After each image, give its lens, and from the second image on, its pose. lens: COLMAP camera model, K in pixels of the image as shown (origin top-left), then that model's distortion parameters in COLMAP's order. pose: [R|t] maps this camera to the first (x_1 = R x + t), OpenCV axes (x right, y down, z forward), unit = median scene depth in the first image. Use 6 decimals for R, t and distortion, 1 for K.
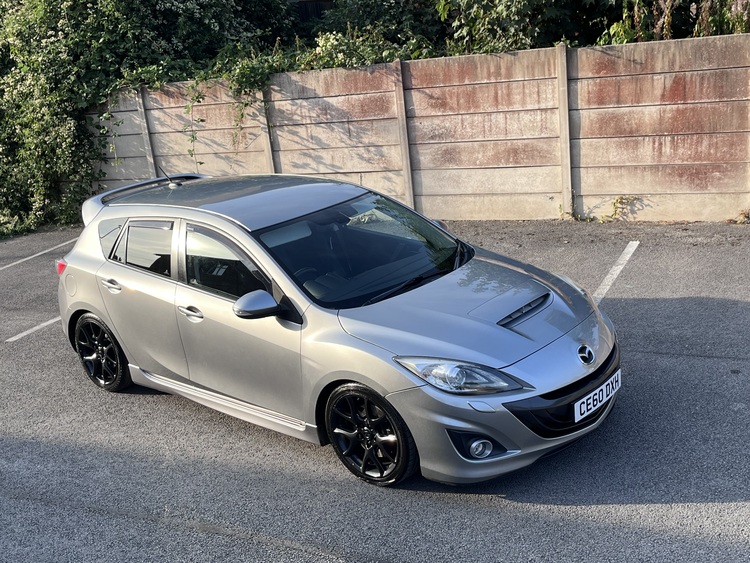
lens RADIAL K [[911.0, 0, 378.5], [0, 911.0, 287.0], [0, 0, 1]] dist [0.036333, 0.000000]
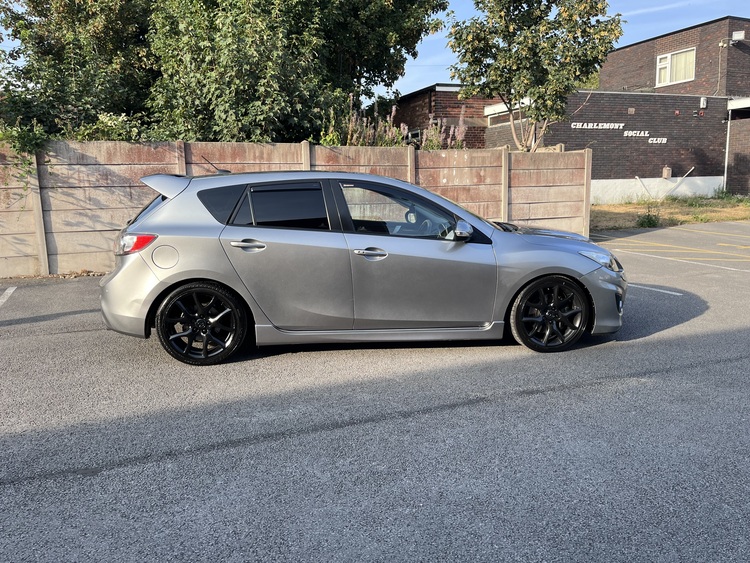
lens RADIAL K [[590.4, 0, 376.2], [0, 590.4, 282.2], [0, 0, 1]] dist [0.041135, -0.022926]
pose [[0.667294, -0.024611, 0.744388, -0.431219], [0.154949, 0.982173, -0.106429, 0.081621], [-0.728498, 0.186362, 0.659211, 0.288506]]
